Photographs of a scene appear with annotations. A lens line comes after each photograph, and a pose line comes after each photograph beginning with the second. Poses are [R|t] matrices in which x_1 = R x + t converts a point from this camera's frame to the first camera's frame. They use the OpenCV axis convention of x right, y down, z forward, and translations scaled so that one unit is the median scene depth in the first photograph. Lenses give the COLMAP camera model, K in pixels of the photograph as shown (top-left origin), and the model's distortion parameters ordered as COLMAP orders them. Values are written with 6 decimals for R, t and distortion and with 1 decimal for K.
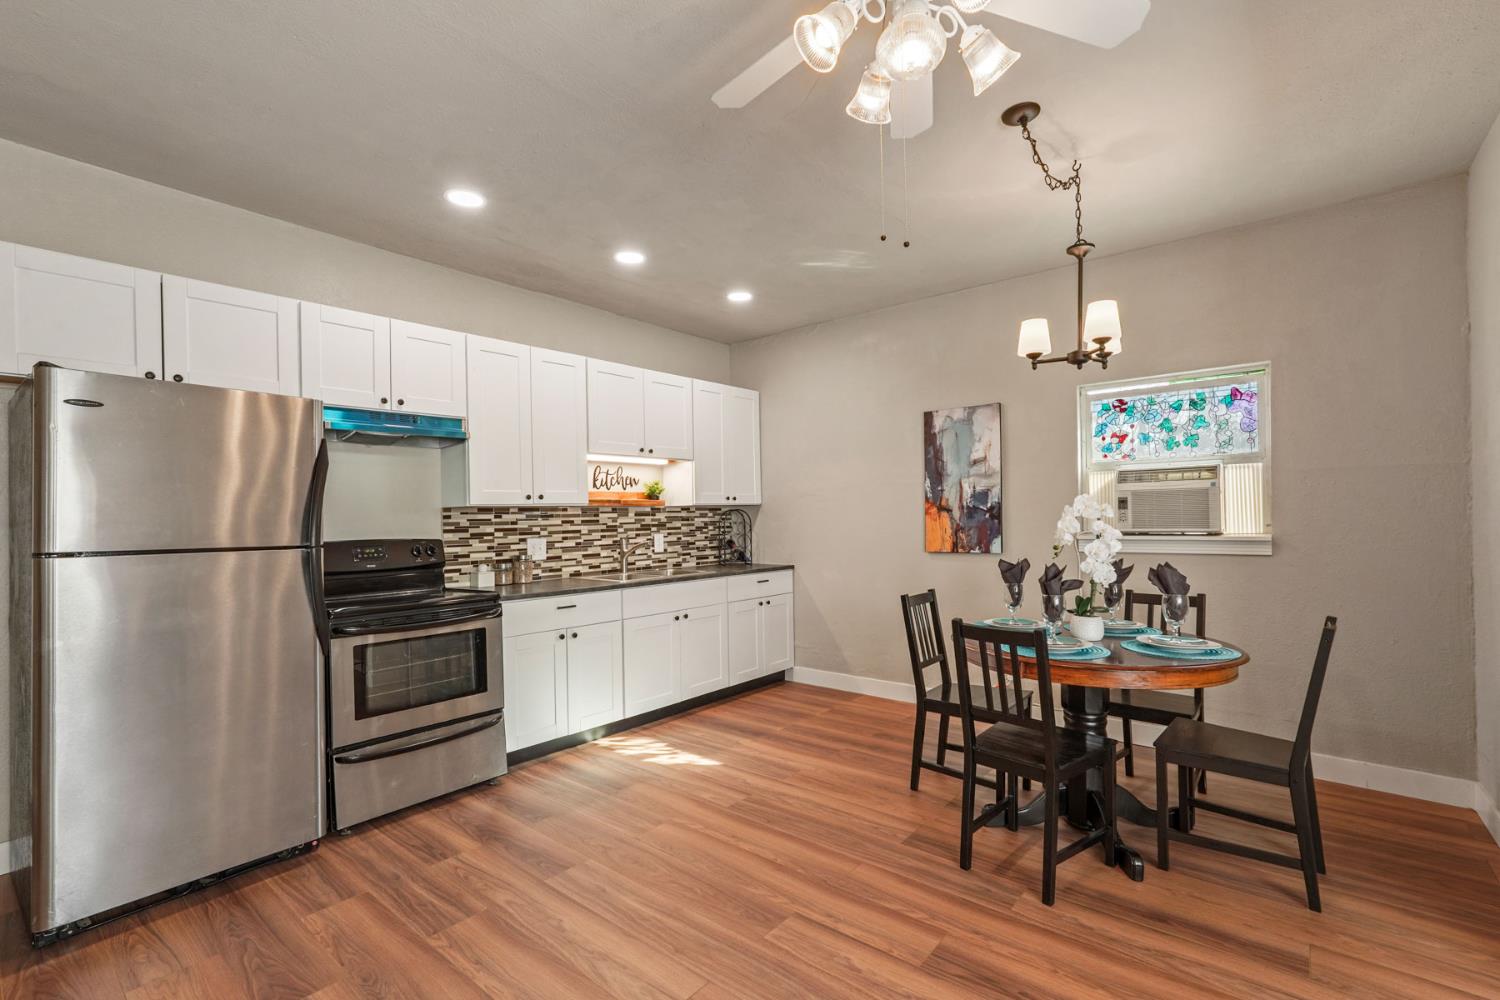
lens RADIAL K [[669.3, 0, 755.4], [0, 669.3, 508.3], [0, 0, 1]] dist [-0.008336, 0.005523]
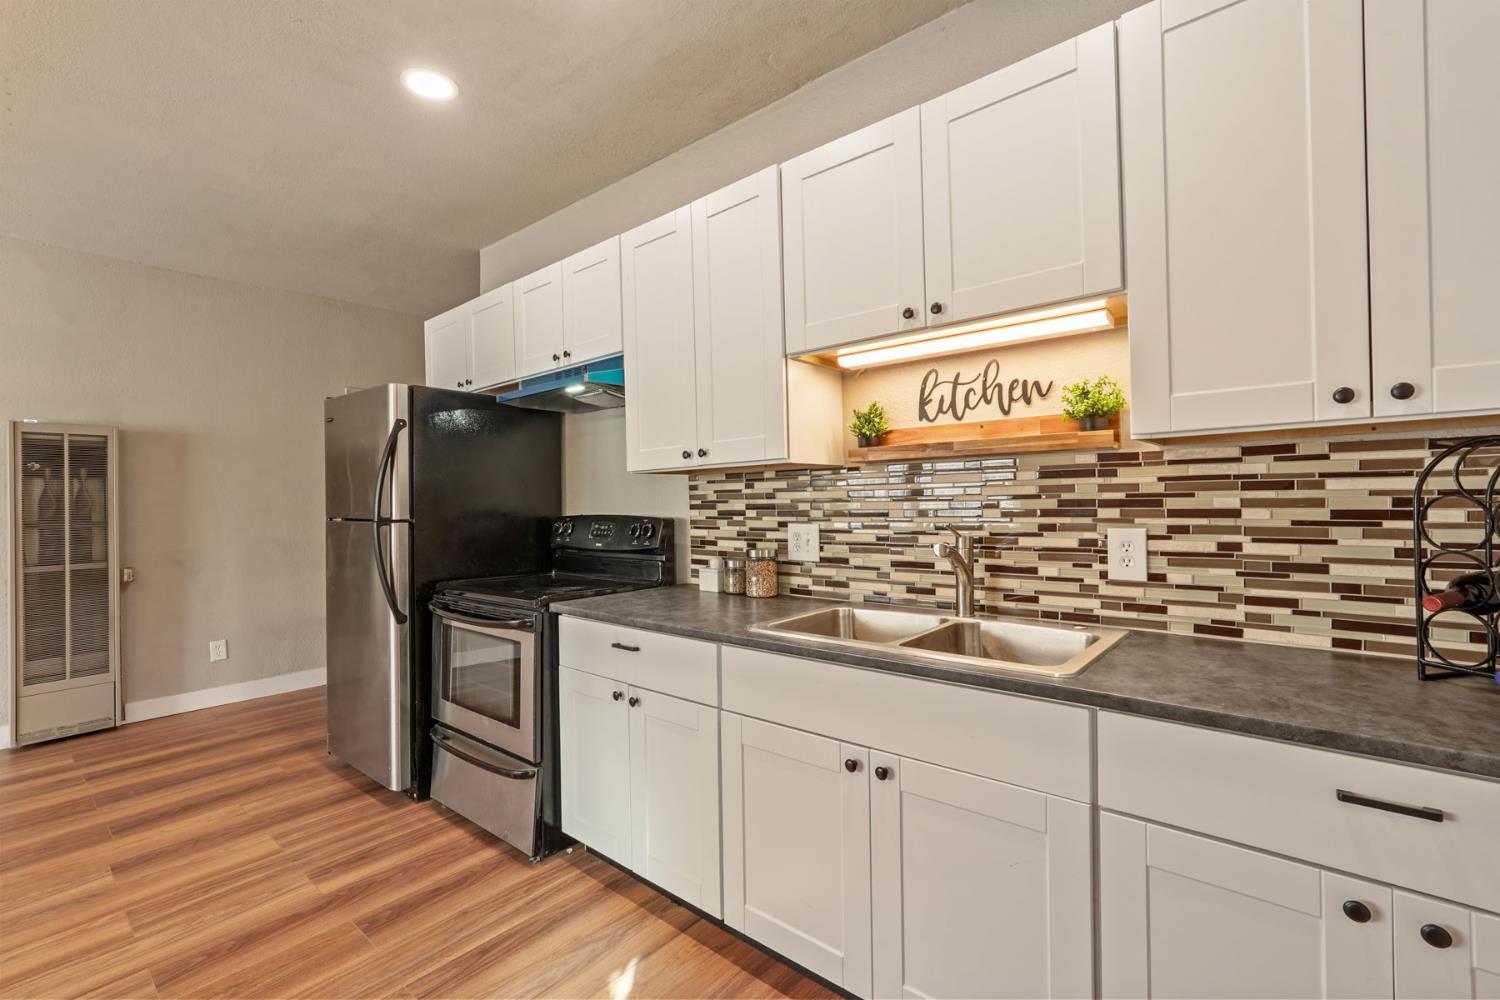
lens RADIAL K [[669.3, 0, 756.8], [0, 669.3, 497.7], [0, 0, 1]] dist [-0.008336, 0.005523]
pose [[-0.018186, 0.014601, -0.999728, 0.241252], [0.030548, 0.999435, 0.014041, 0.014163], [0.999368, -0.030284, -0.018622, 0.962197]]
